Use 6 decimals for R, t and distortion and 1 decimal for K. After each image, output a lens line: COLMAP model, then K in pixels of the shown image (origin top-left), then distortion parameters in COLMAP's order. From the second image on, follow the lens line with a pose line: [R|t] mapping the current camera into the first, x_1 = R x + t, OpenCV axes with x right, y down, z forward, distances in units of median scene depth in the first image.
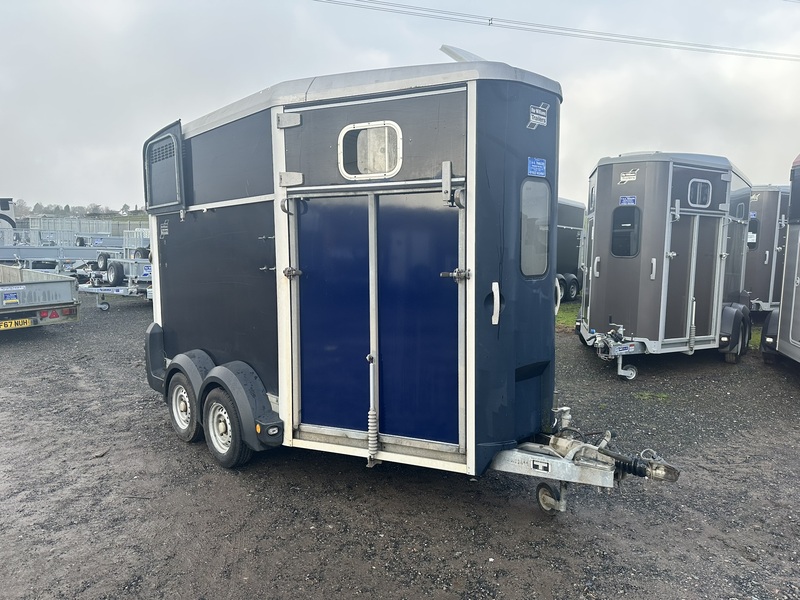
lens RADIAL K [[580.0, 0, 396.1], [0, 580.0, 300.7], [0, 0, 1]] dist [0.017145, -0.016481]
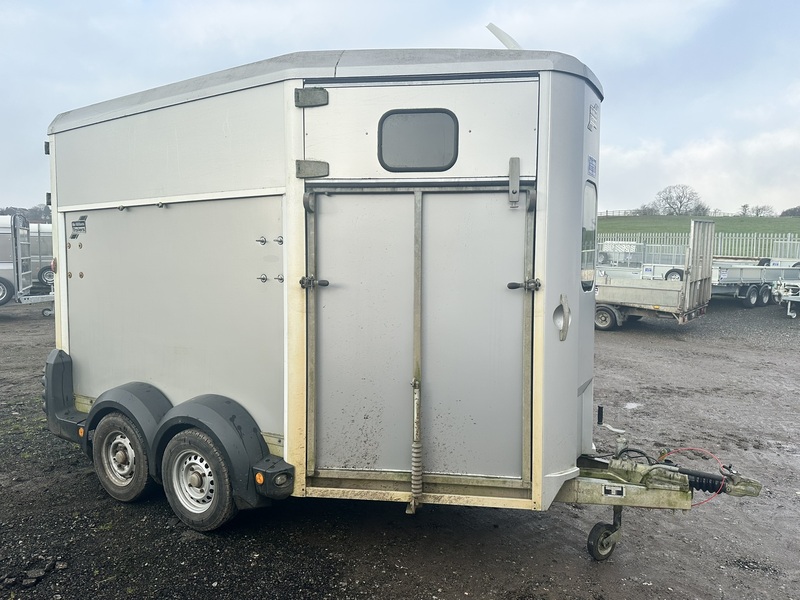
lens RADIAL K [[580.0, 0, 401.2], [0, 580.0, 300.4], [0, 0, 1]] dist [0.017145, -0.016481]
pose [[0.952131, -0.005879, 0.305634, -0.307090], [0.015066, 0.999502, -0.027709, 0.001320], [-0.305319, 0.030988, 0.951746, 0.181677]]
